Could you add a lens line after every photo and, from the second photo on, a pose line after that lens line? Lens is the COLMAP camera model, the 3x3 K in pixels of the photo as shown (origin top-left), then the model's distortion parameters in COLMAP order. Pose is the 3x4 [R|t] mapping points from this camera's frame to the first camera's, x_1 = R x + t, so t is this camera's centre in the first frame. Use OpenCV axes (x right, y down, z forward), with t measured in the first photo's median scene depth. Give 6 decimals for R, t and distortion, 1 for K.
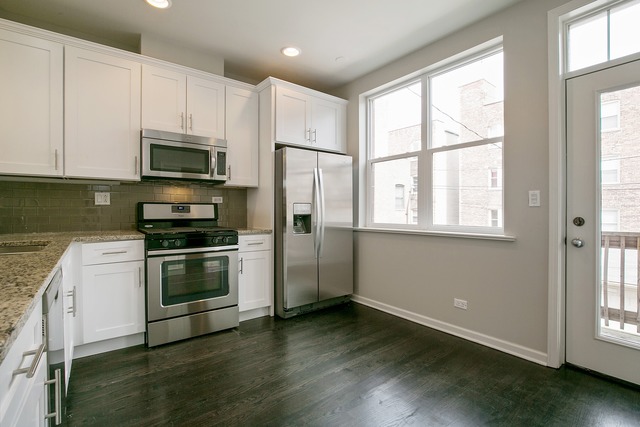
lens RADIAL K [[289.0, 0, 318.4], [0, 289.0, 213.3], [0, 0, 1]] dist [-0.020034, 0.001202]
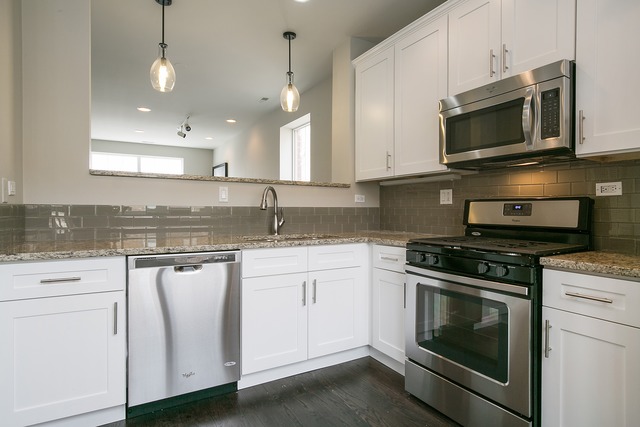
lens RADIAL K [[362.7, 0, 321.3], [0, 362.7, 213.6], [0, 0, 1]] dist [-0.036937, 0.000251]
pose [[-0.130908, 0.011575, -0.991327, 0.311537], [-0.012970, 0.999826, 0.013387, -0.010906], [0.991310, 0.014610, -0.130736, 0.731199]]
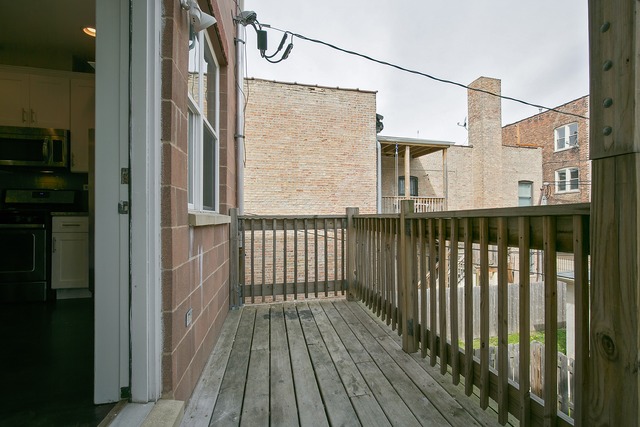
lens RADIAL K [[289.0, 0, 340.6], [0, 289.0, 218.1], [0, 0, 1]] dist [-0.020034, 0.001202]
pose [[0.913649, -0.000513, -0.406504, 1.102505], [-0.002443, 0.999974, -0.006752, 0.085538], [0.406497, 0.007162, 0.913624, 0.482996]]
